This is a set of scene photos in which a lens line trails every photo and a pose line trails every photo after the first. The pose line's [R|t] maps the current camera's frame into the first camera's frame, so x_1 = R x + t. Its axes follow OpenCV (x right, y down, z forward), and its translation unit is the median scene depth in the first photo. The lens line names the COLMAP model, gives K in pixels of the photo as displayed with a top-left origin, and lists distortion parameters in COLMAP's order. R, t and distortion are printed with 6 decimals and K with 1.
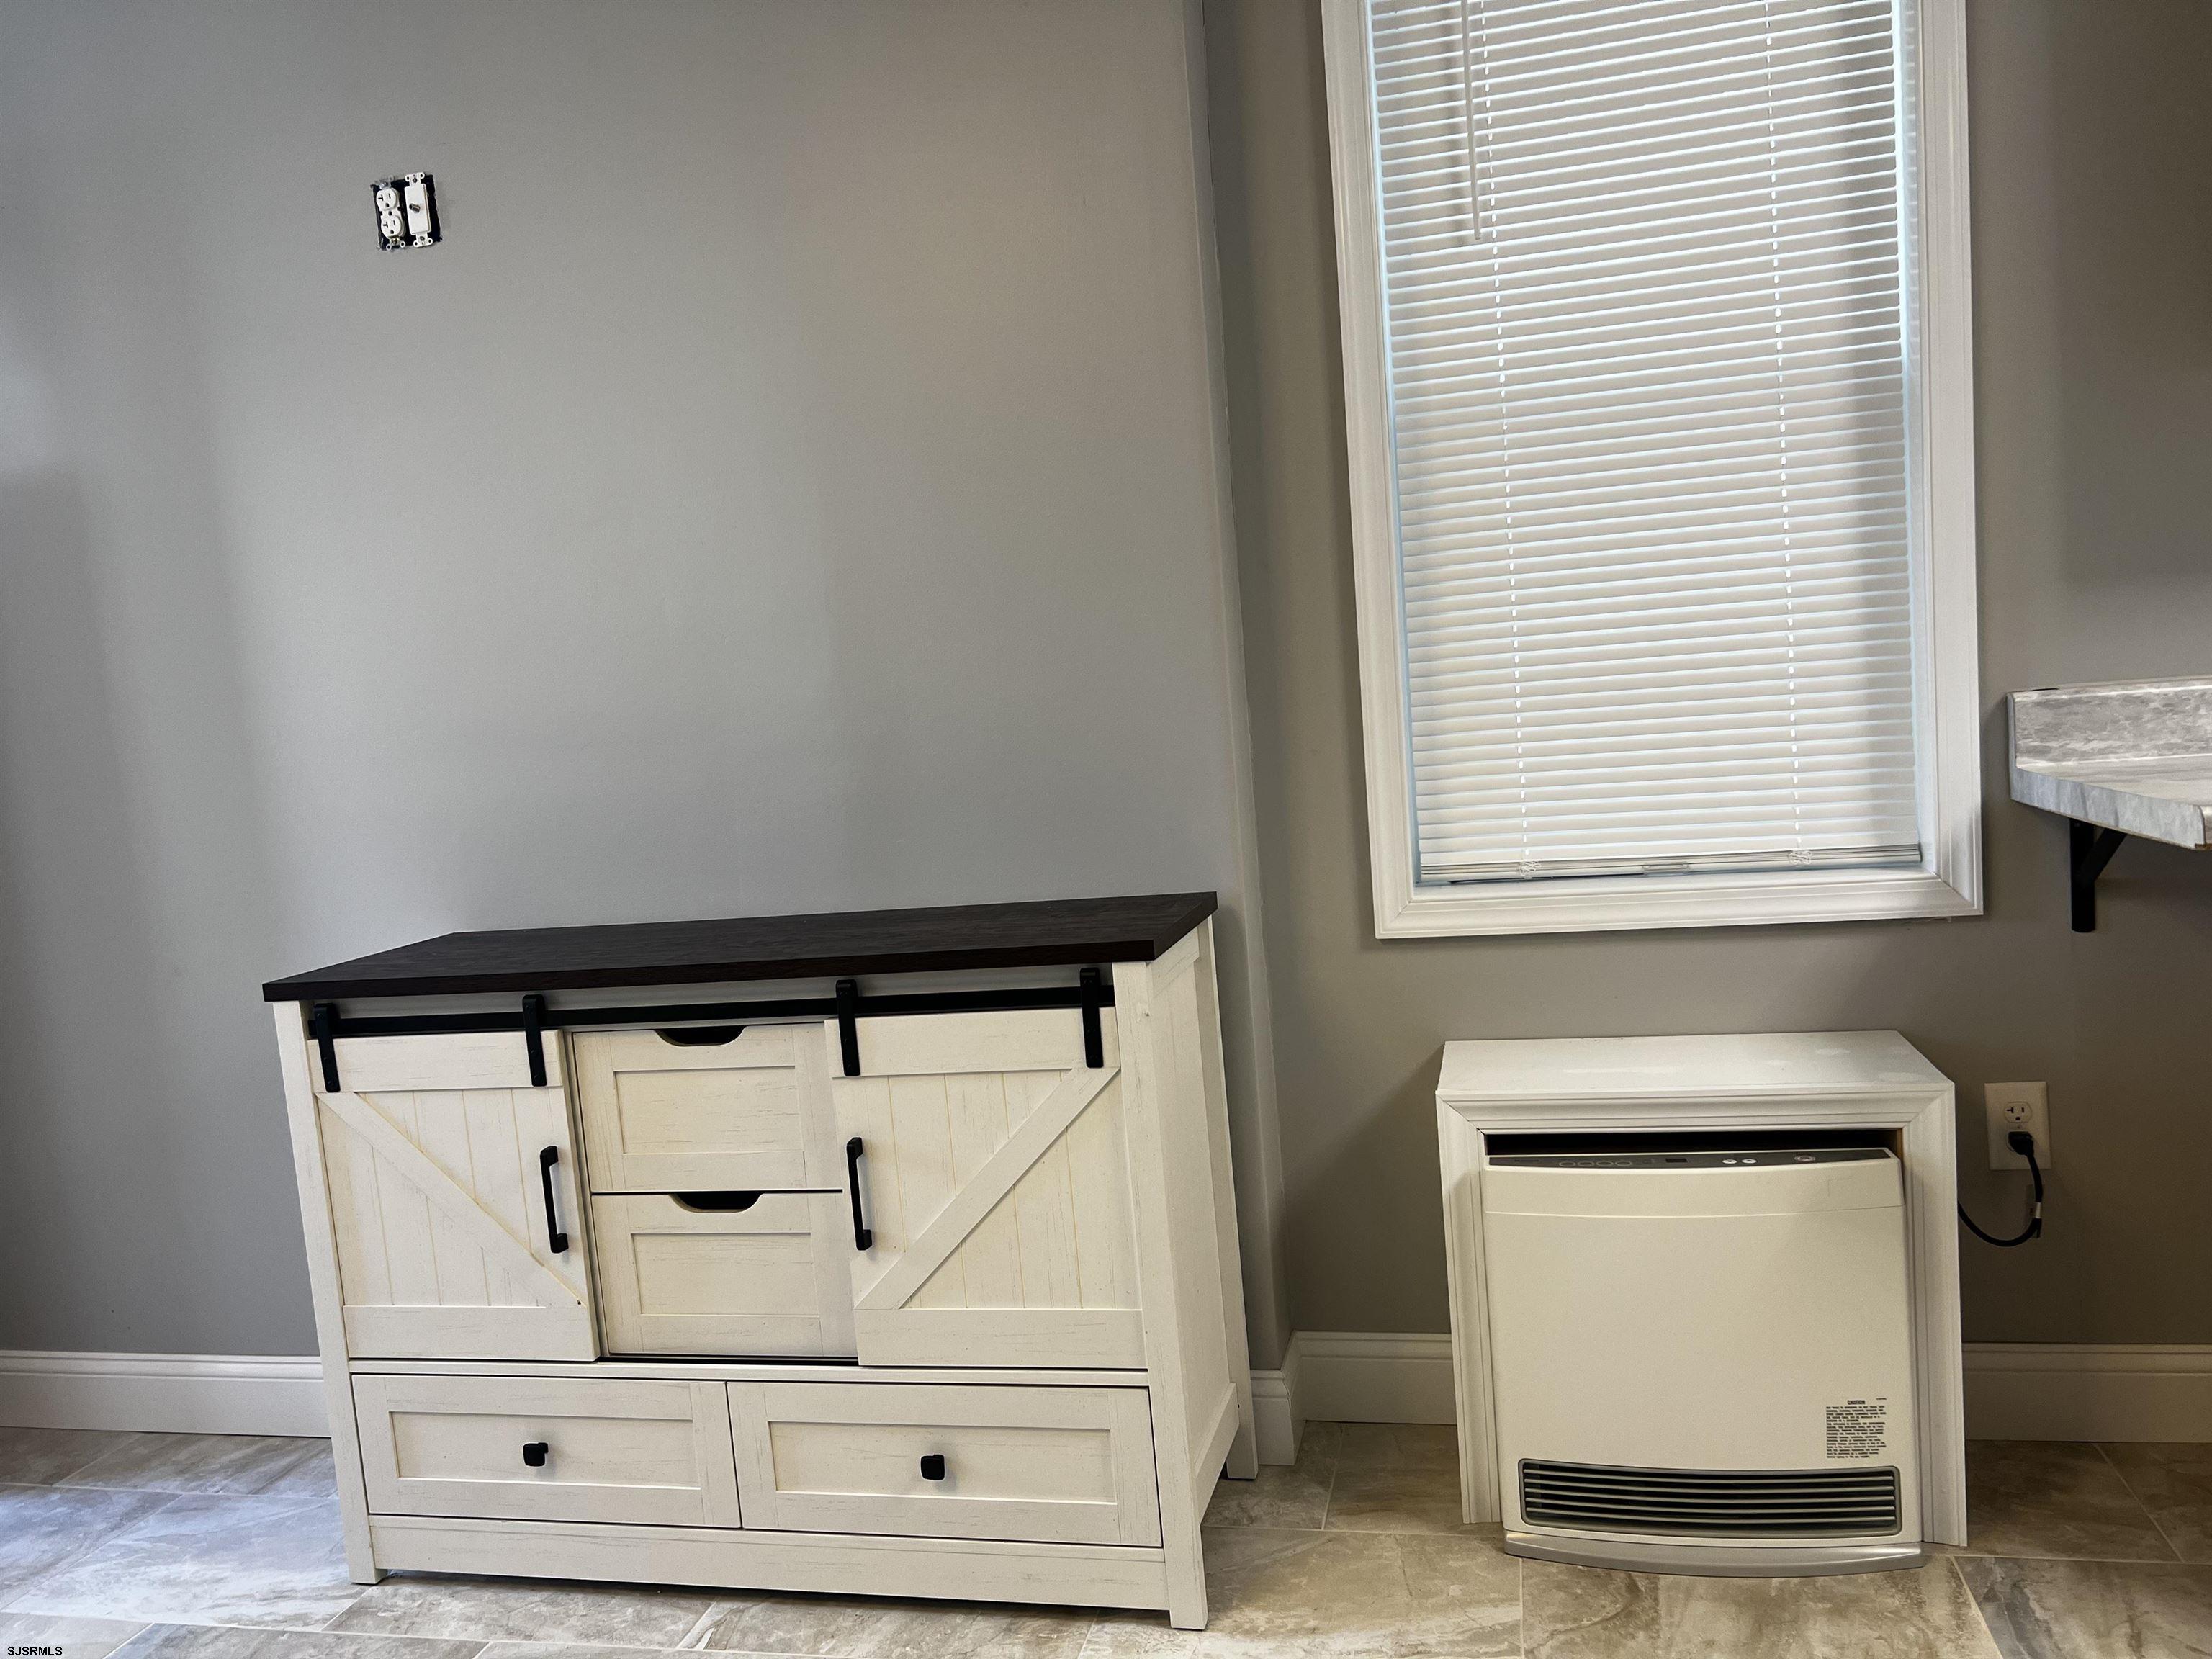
lens RADIAL K [[1662.2, 0, 1106.0], [0, 1662.2, 829.5], [0, 0, 1]] dist [0.009258, -0.001852]
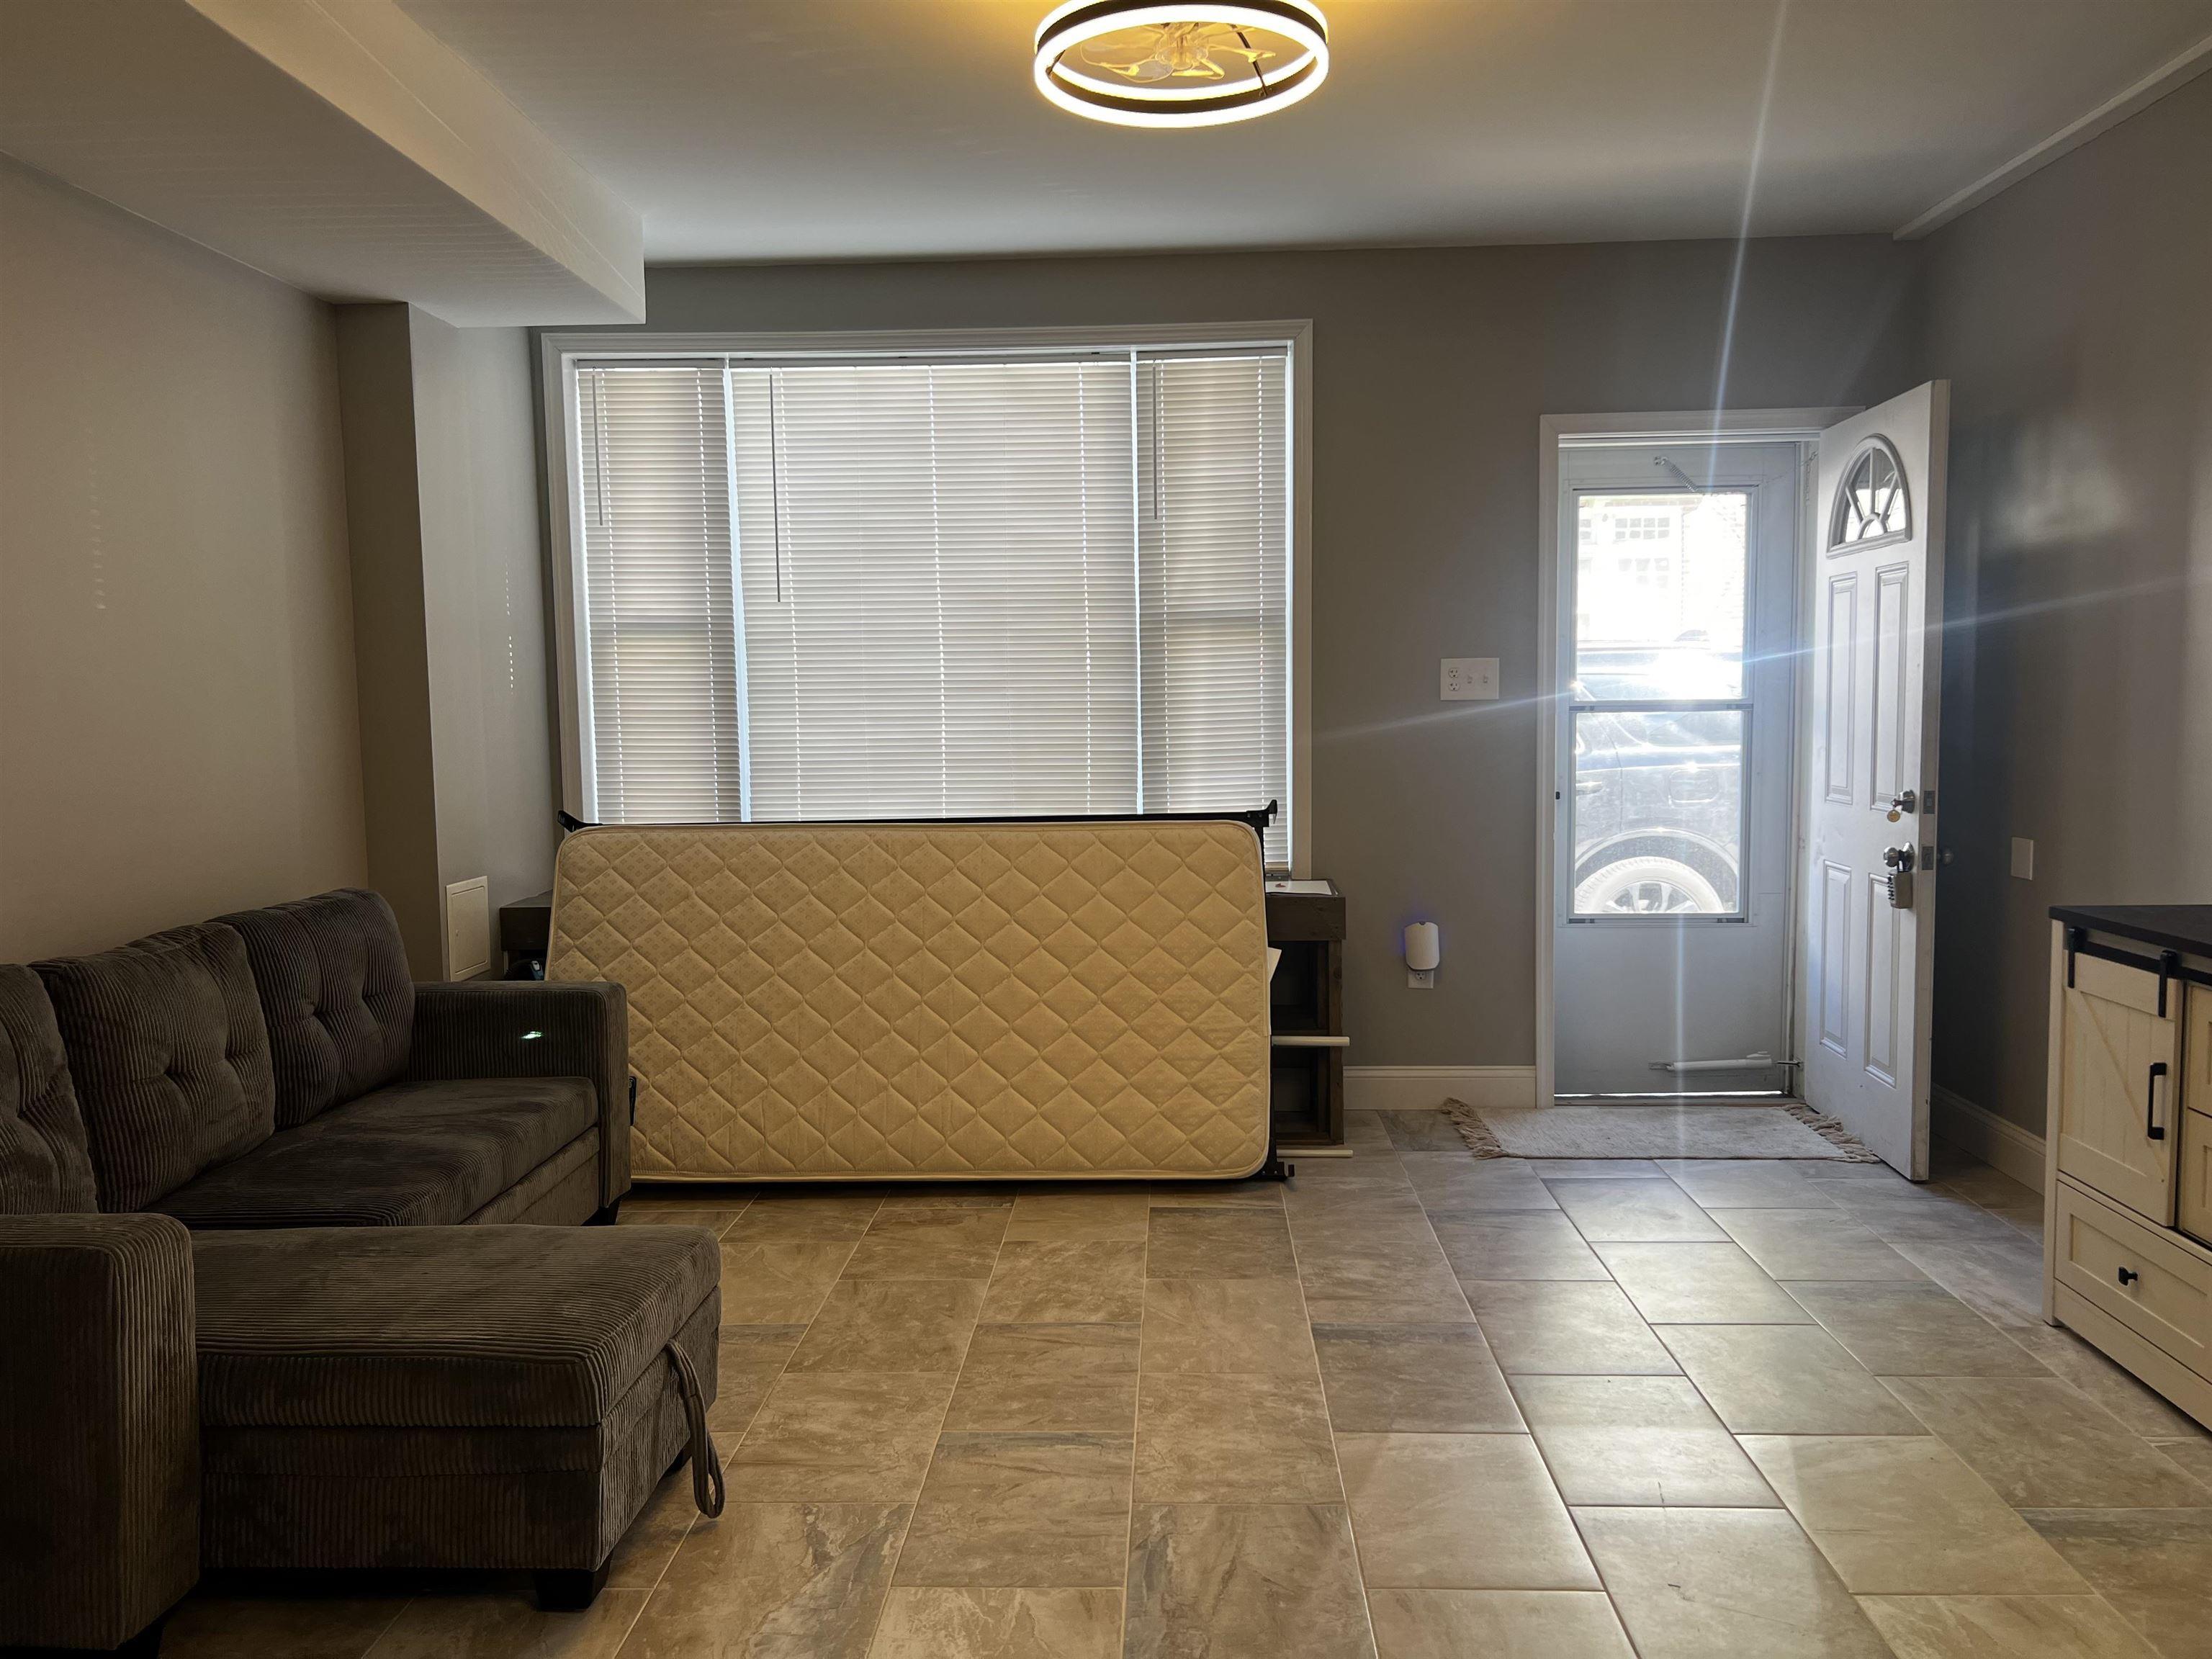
lens RADIAL K [[1662.2, 0, 1106.0], [0, 1662.2, 829.5], [0, 0, 1]] dist [0.009258, -0.001852]
pose [[0.178144, 0.150563, -0.972417, 0.801630], [-0.082094, 0.987054, 0.137789, -0.114084], [0.980574, 0.055283, 0.188198, -0.114664]]
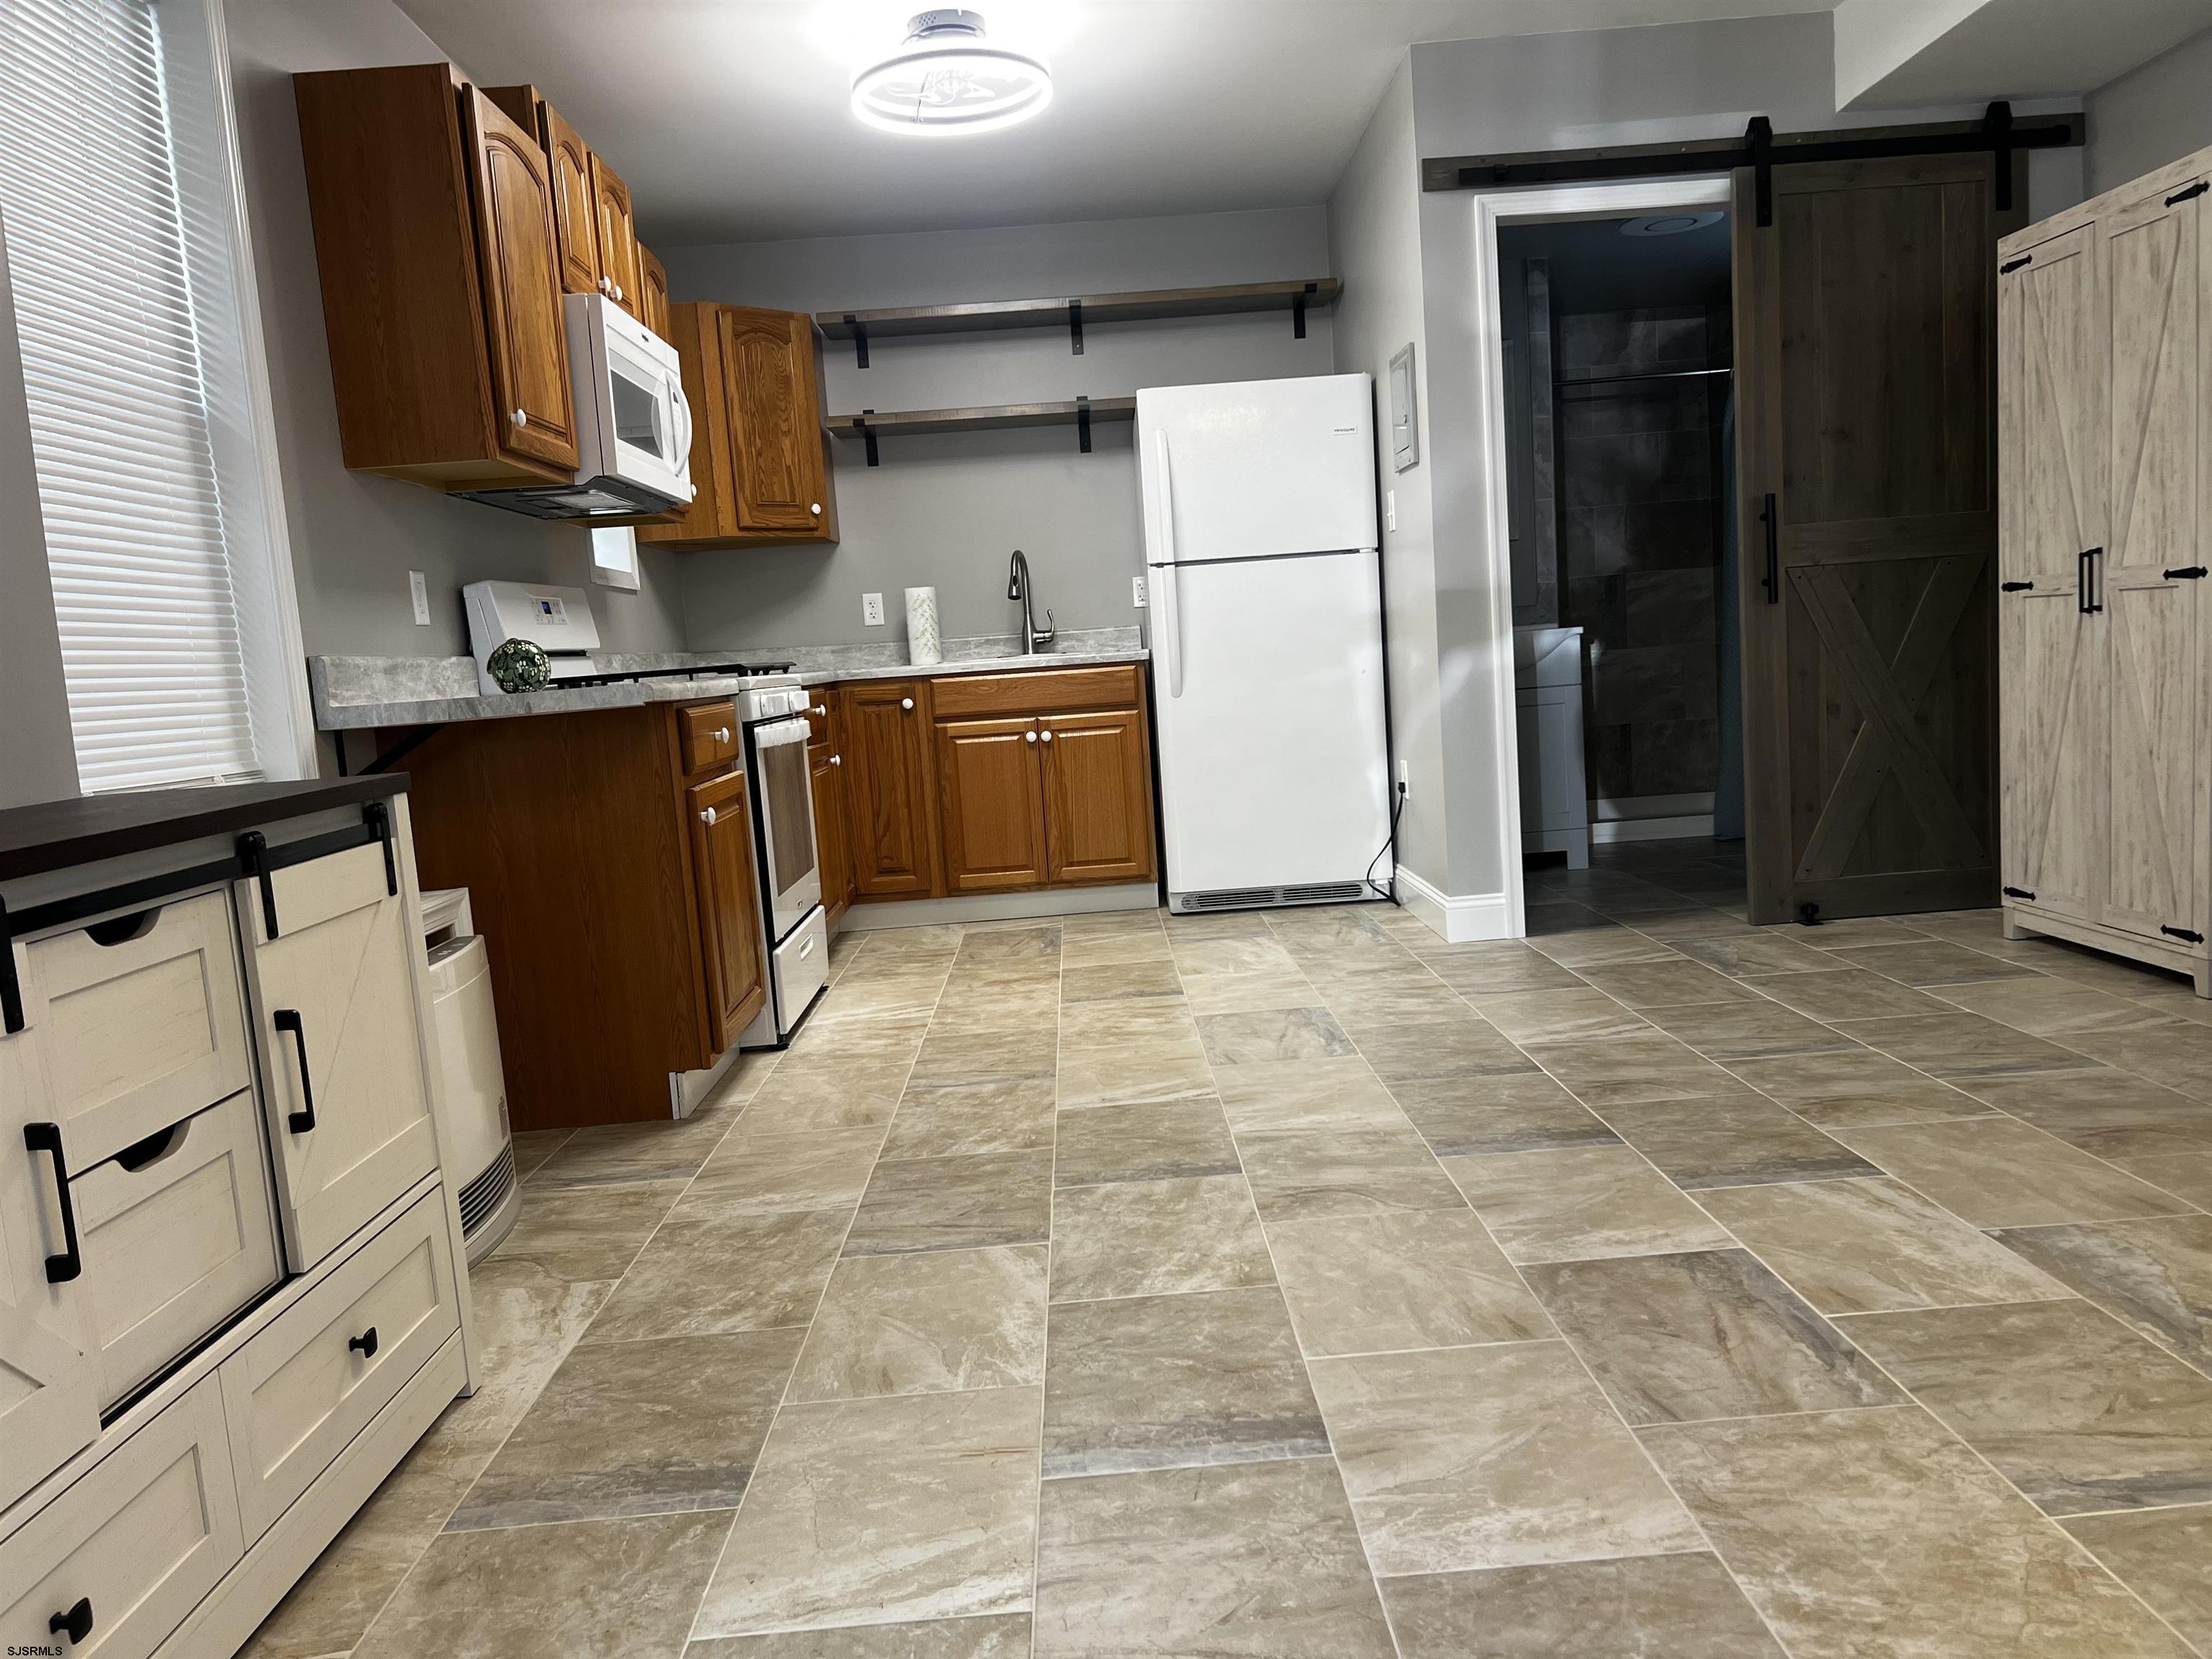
lens RADIAL K [[1662.2, 0, 1106.0], [0, 1662.2, 829.5], [0, 0, 1]] dist [0.009258, -0.001852]
pose [[-0.230912, -0.009018, 0.972933, -1.037178], [0.172962, 0.983650, 0.050168, 0.113360], [-0.957478, 0.179865, -0.225577, 0.707973]]
